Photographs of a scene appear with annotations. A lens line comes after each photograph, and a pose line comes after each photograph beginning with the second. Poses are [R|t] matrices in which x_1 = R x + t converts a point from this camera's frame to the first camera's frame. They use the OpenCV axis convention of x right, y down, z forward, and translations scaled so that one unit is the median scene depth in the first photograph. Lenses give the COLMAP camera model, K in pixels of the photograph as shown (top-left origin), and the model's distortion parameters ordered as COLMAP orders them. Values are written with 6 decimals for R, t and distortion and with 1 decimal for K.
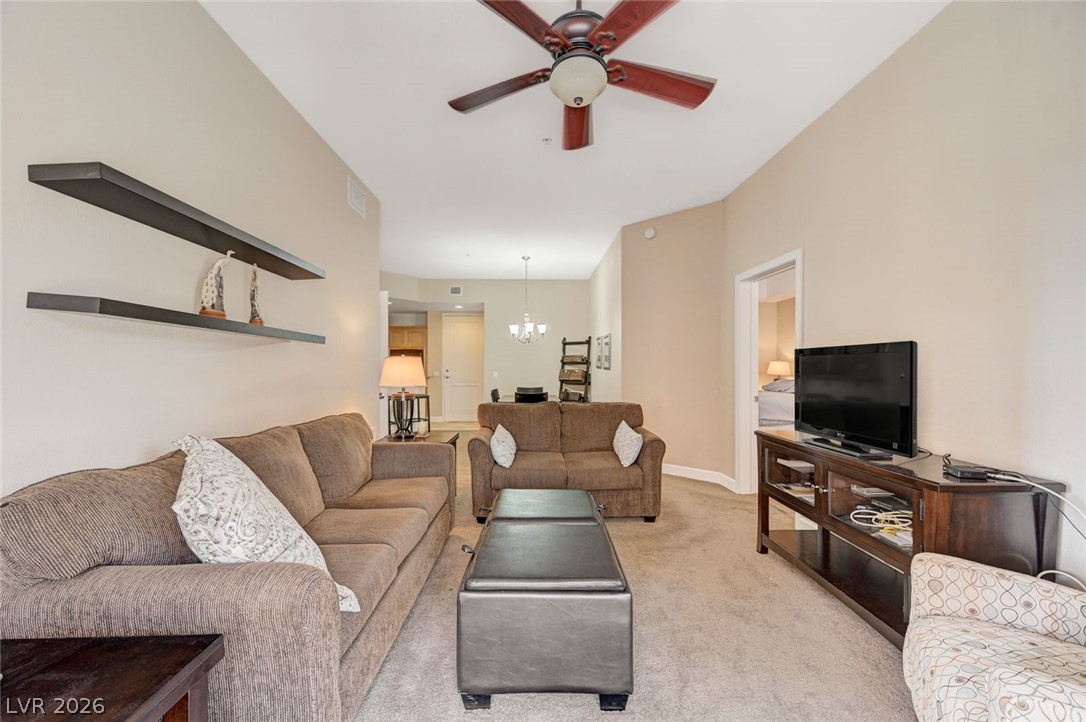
lens RADIAL K [[430.1, 0, 544.0], [0, 430.1, 369.6], [0, 0, 1]] dist [-0.000742, 0.000167]
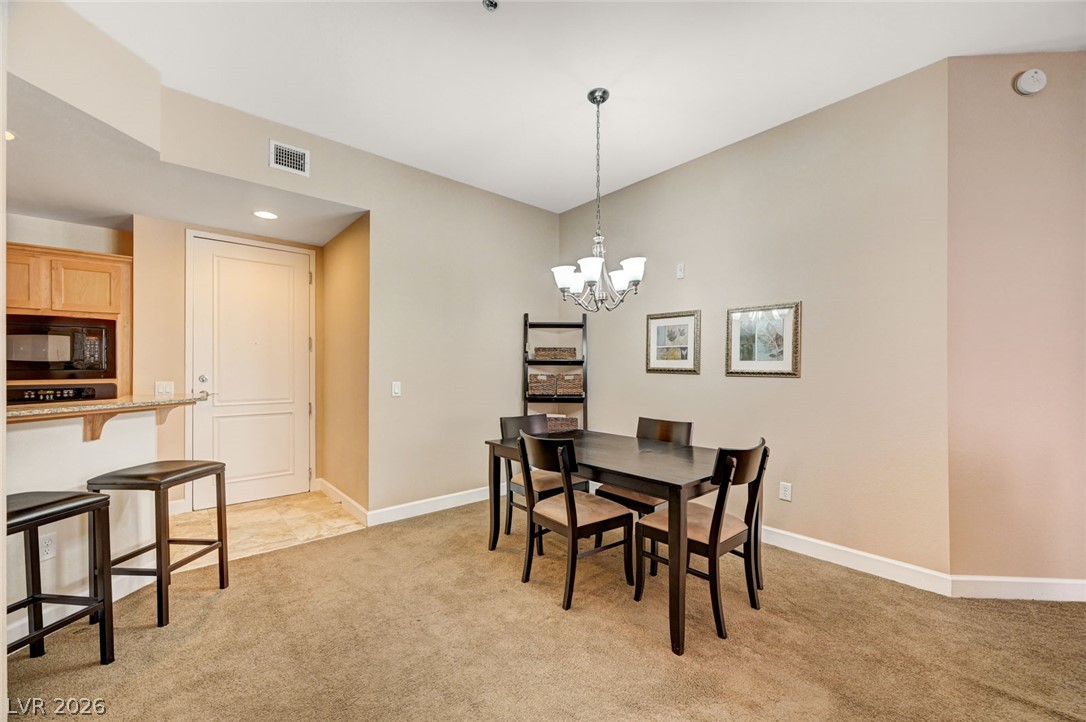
lens RADIAL K [[430.1, 0, 544.0], [0, 430.1, 369.6], [0, 0, 1]] dist [-0.000742, 0.000167]
pose [[0.777056, -0.002504, 0.629427, -0.362748], [0.002613, 0.999996, 0.000752, -0.008343], [-0.629426, 0.001060, 0.777060, 0.792040]]
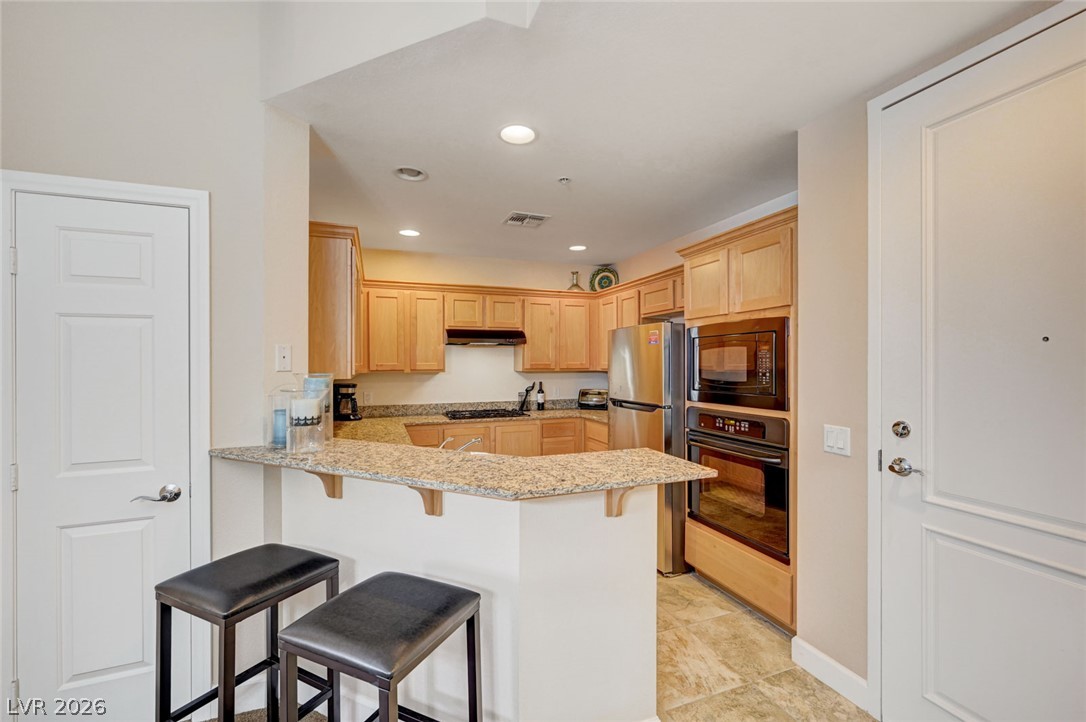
lens RADIAL K [[448.7, 0, 540.8], [0, 448.7, 360.8], [0, 0, 1]] dist [-0.000958, -0.000054]
pose [[0.318824, -0.005411, -0.947799, -0.163683], [0.002811, 0.999985, -0.004763, -0.037521], [0.947810, -0.001146, 0.318834, 1.283618]]
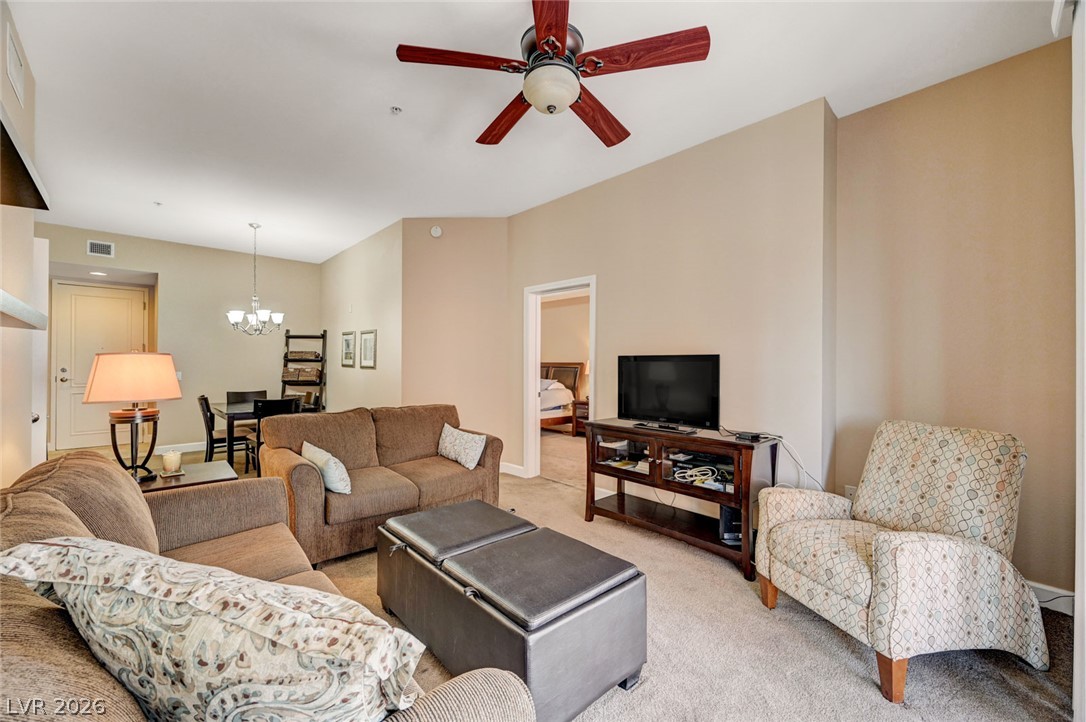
lens RADIAL K [[427.4, 0, 541.2], [0, 427.4, 365.7], [0, 0, 1]] dist [-0.001118, -0.000083]
pose [[0.746446, 0.000675, 0.665446, -0.184765], [-0.001062, 0.999999, 0.000177, -0.007224], [-0.665446, -0.000839, 0.746446, 0.084208]]
